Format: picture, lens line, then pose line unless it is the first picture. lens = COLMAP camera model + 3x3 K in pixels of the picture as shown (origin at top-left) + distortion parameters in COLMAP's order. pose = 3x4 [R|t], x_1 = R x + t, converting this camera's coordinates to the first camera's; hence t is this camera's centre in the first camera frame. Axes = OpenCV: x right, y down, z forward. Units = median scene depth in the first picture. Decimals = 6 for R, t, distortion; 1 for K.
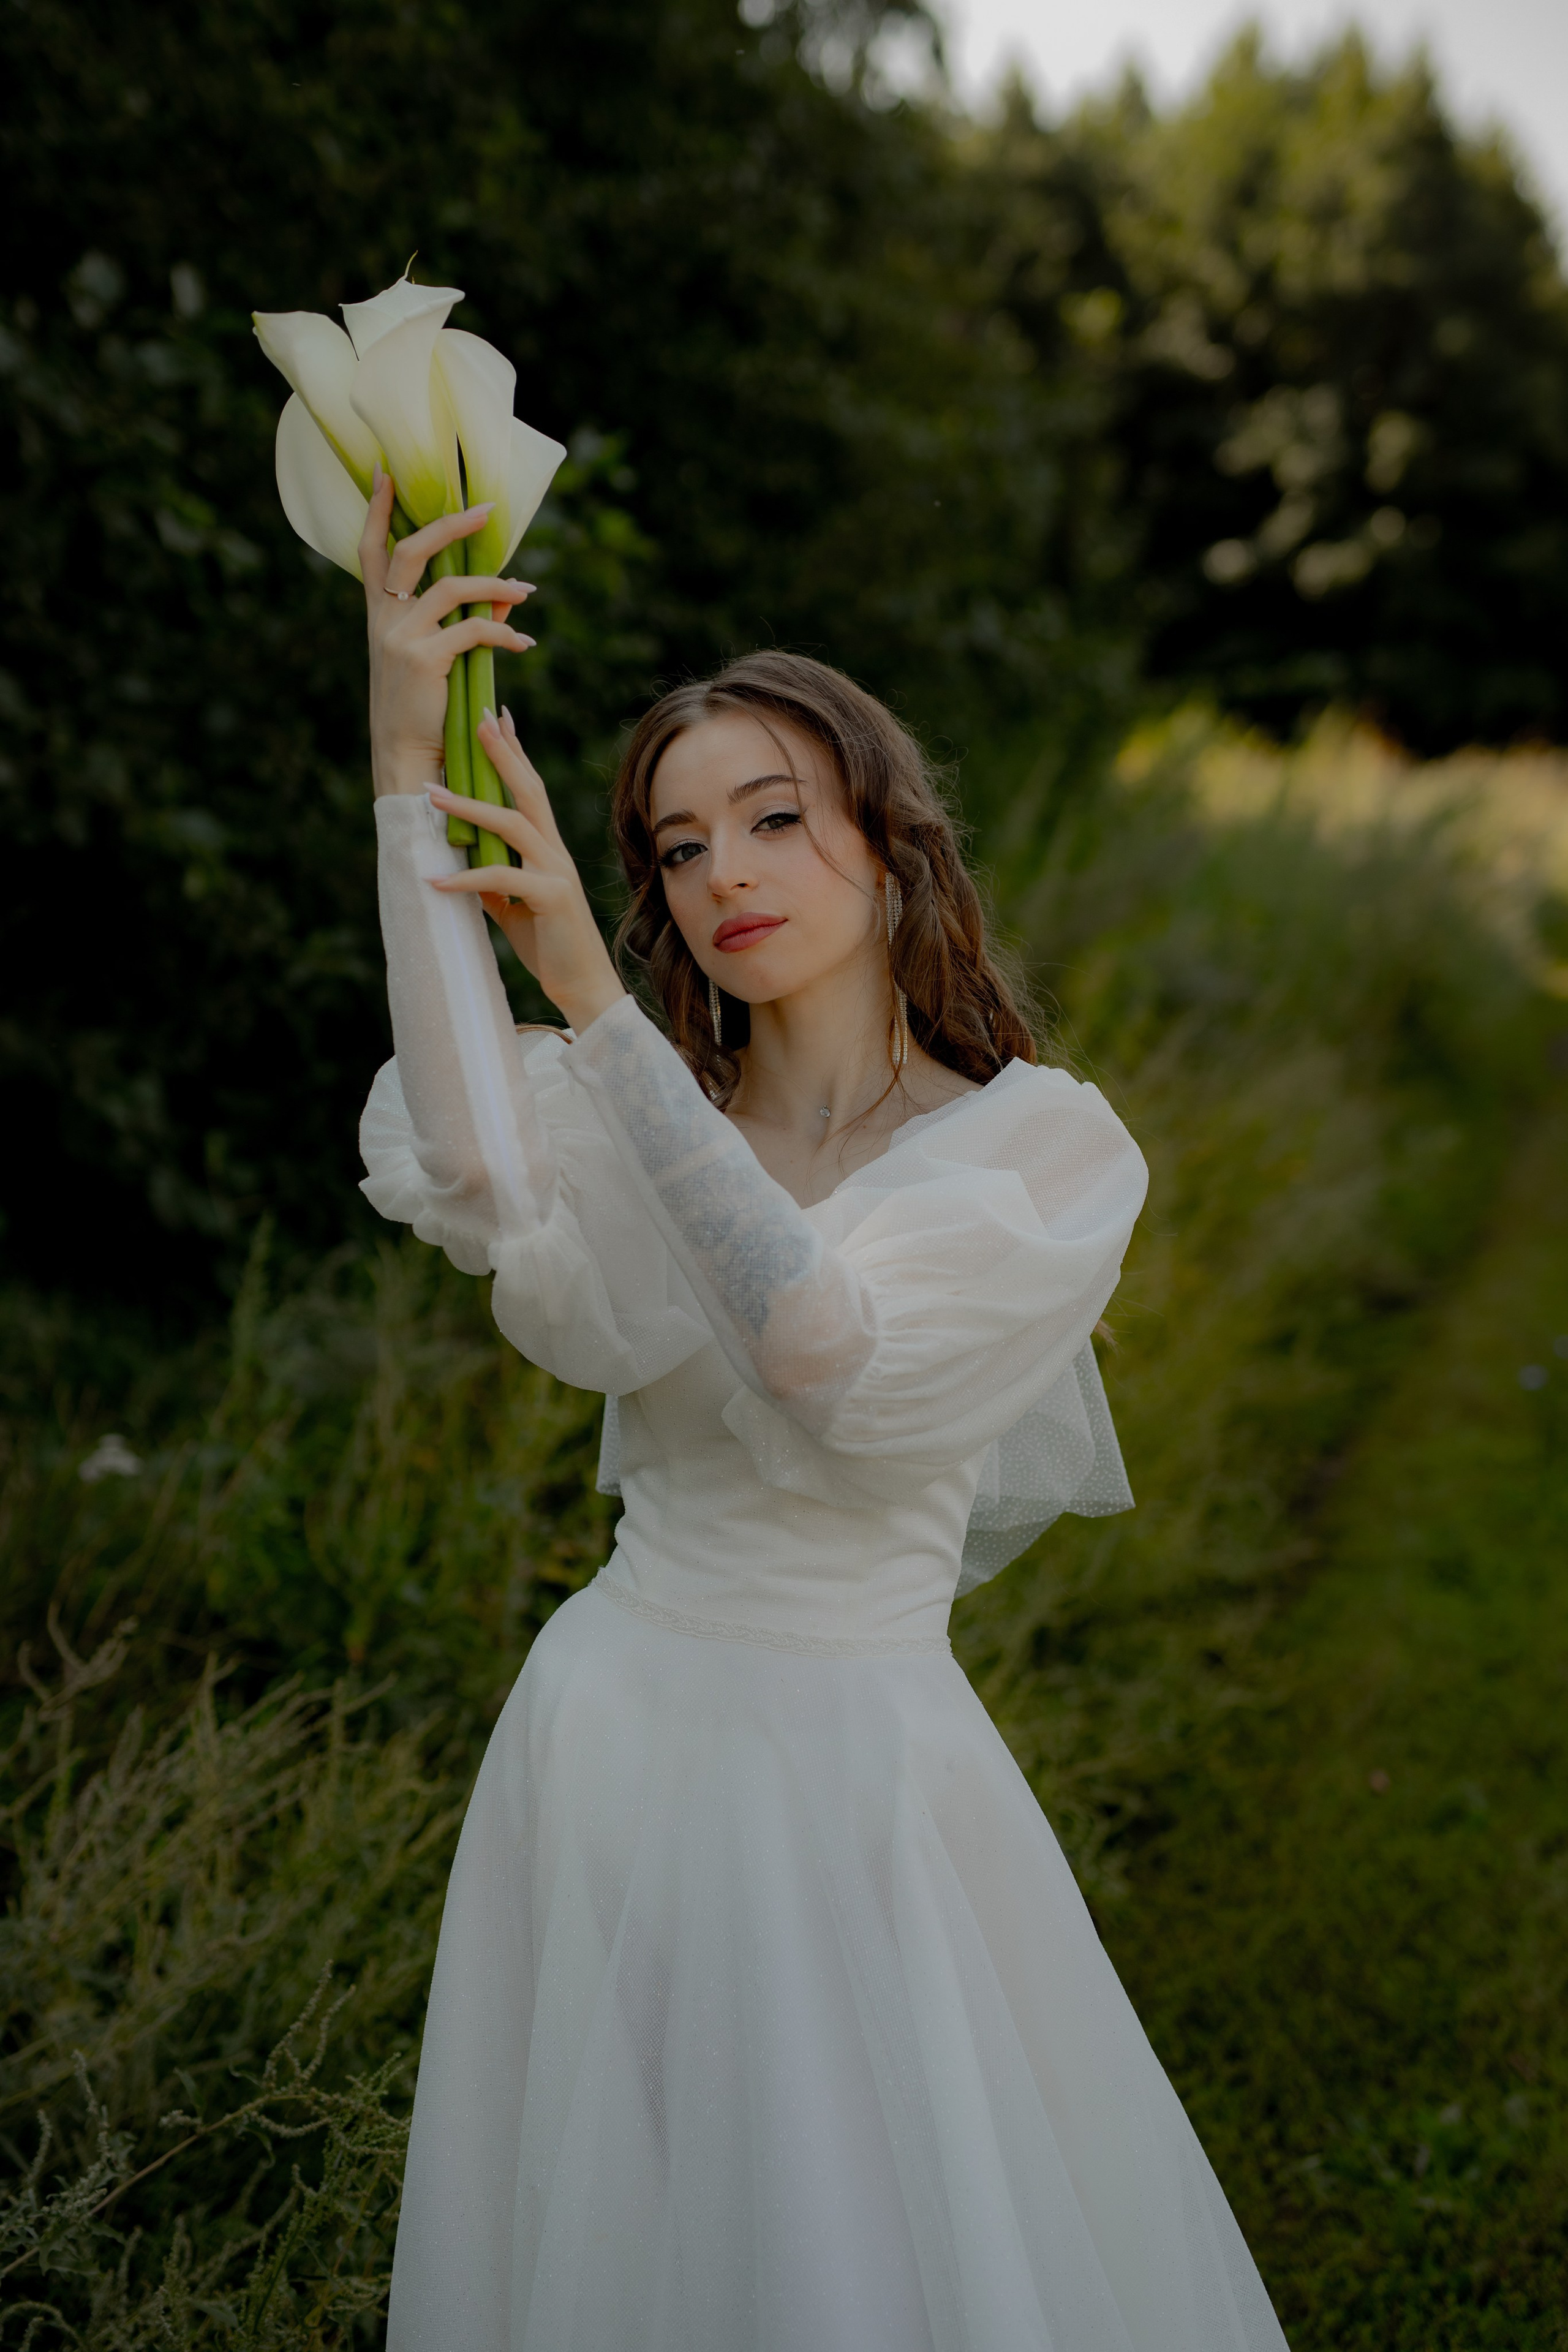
lens RADIAL K [[3348.4, 0, 784.0], [0, 3348.4, 1176.0], [0, 0, 1]] dist [-0.009403, 0.109054]
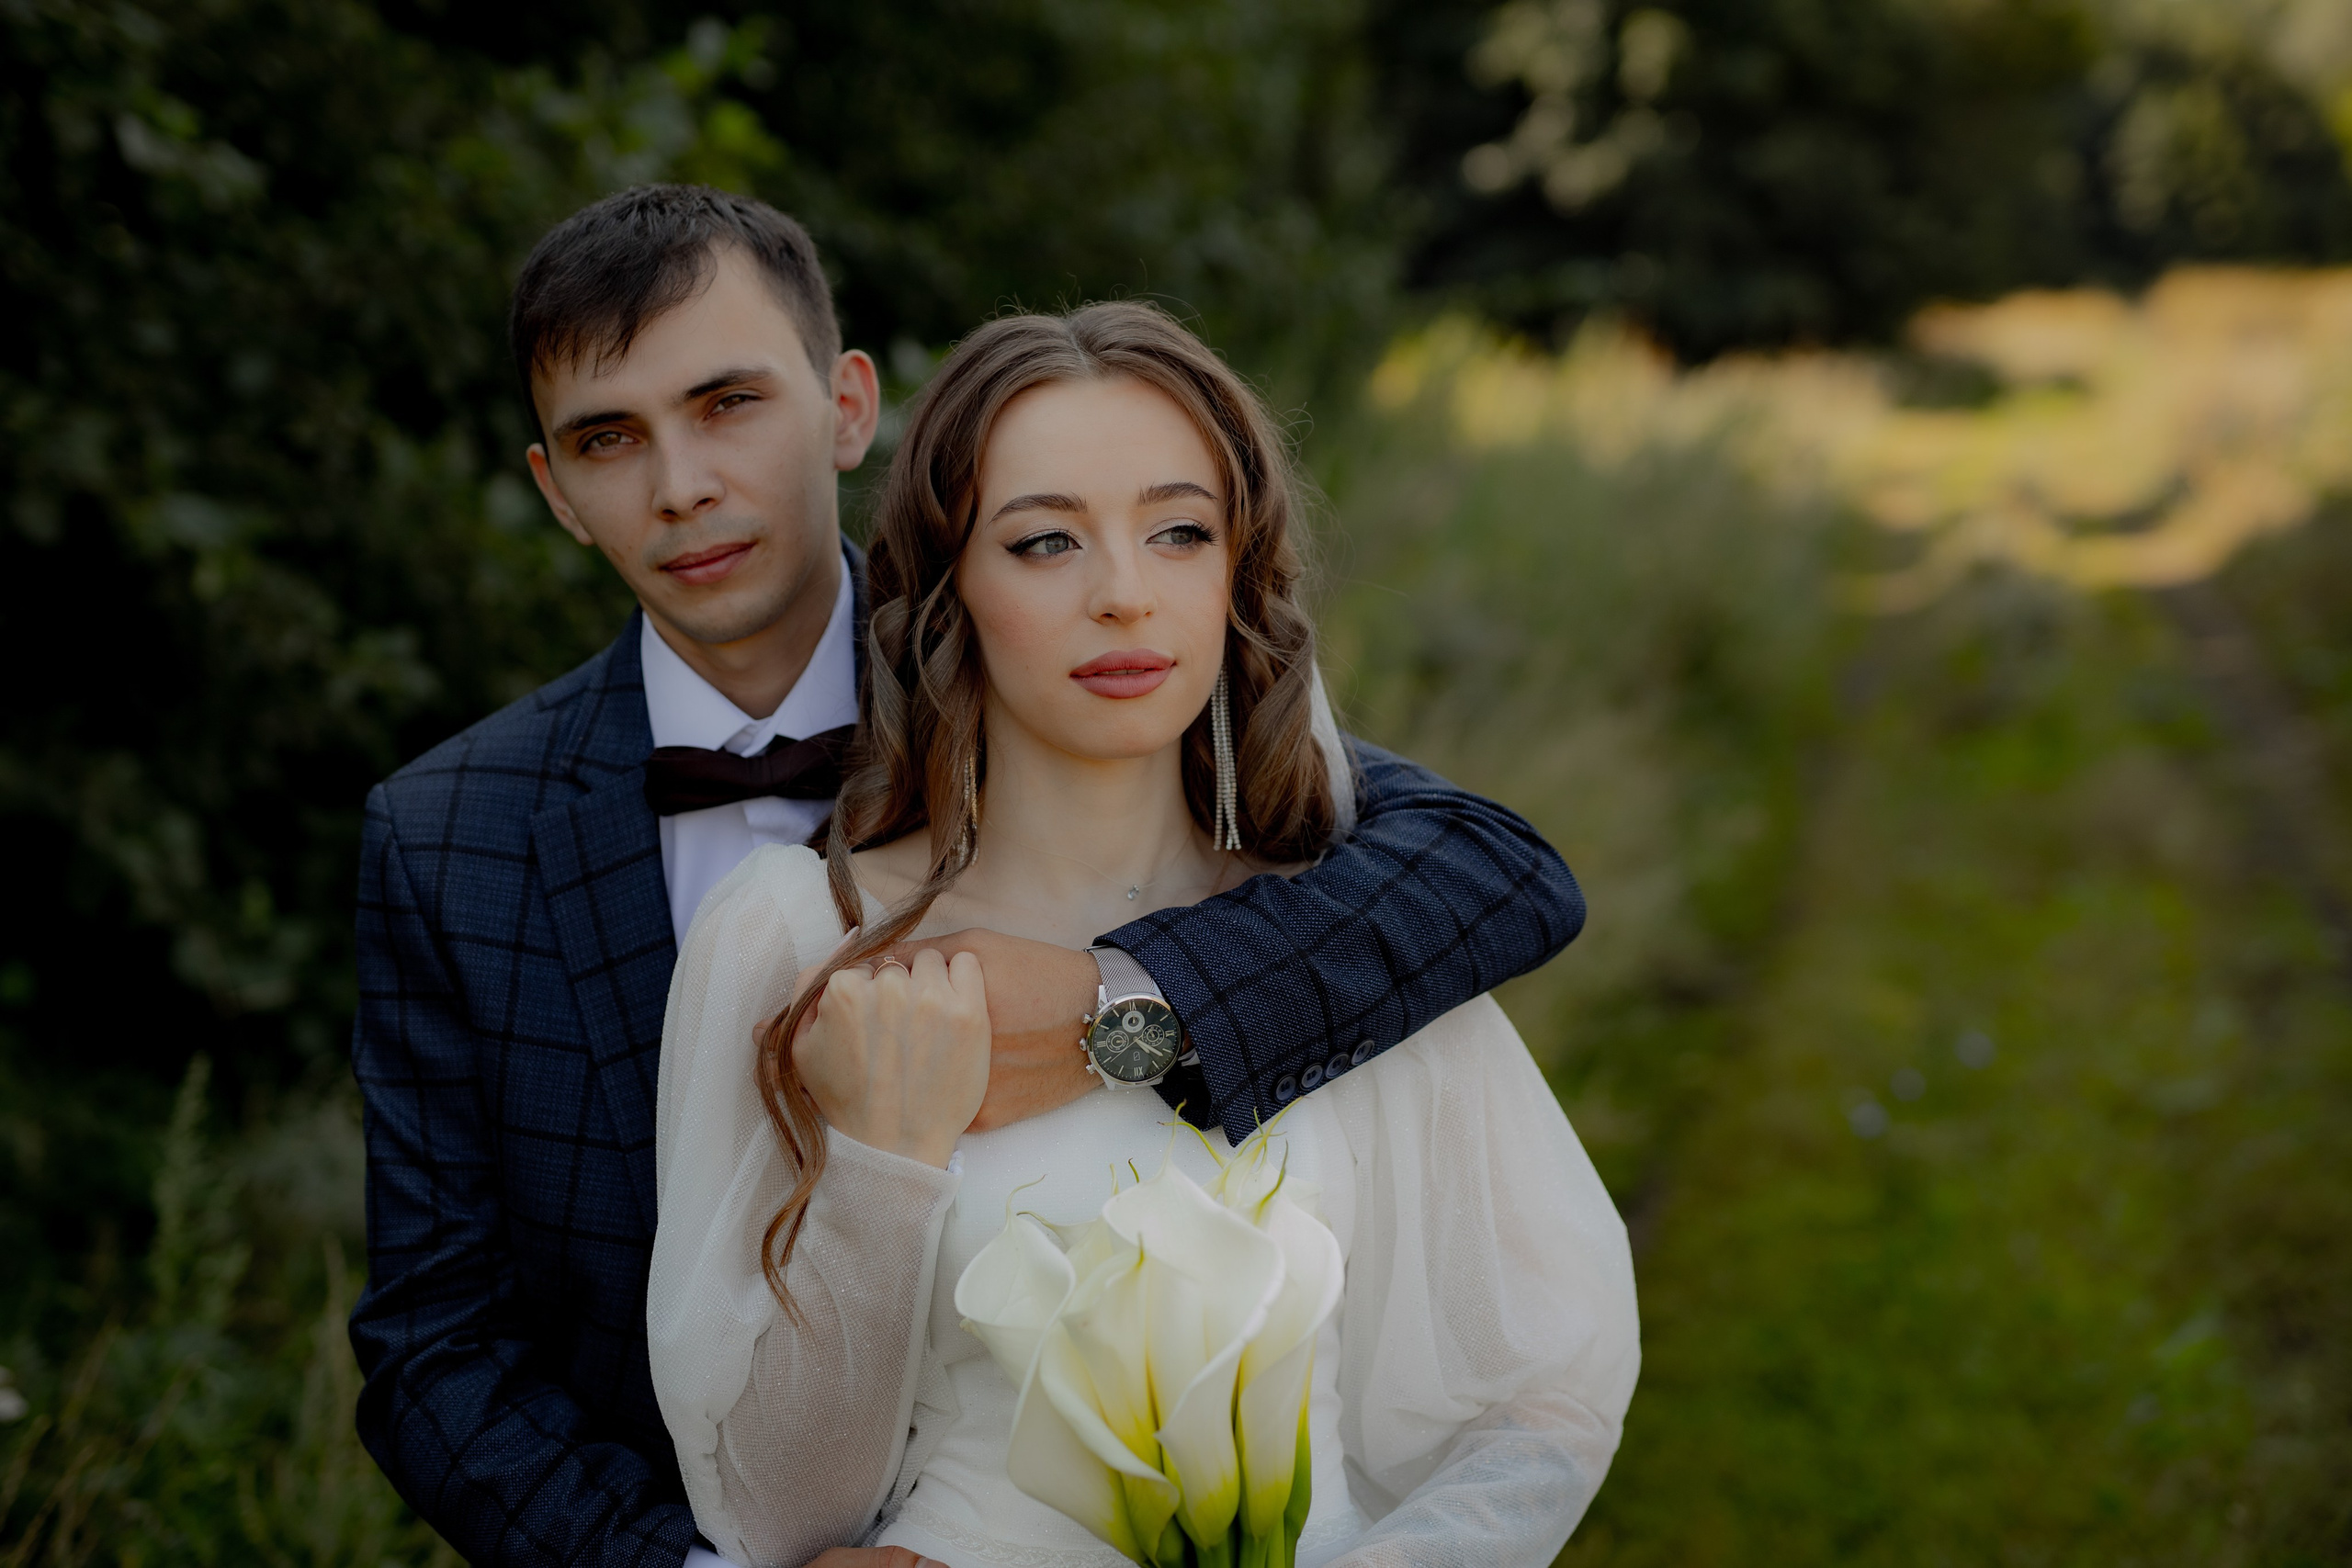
lens RADIAL K [[3210.0, 0, 1176.0], [0, 3210.0, 784.0], [0, 0, 1]] dist [-0.156537, 0.053084]
pose [[0.999235, -0.023914, 0.030930, 0.016529], [0.023754, 0.999703, 0.005524, -0.019939], [-0.031053, -0.004785, 0.999506, 0.126524]]
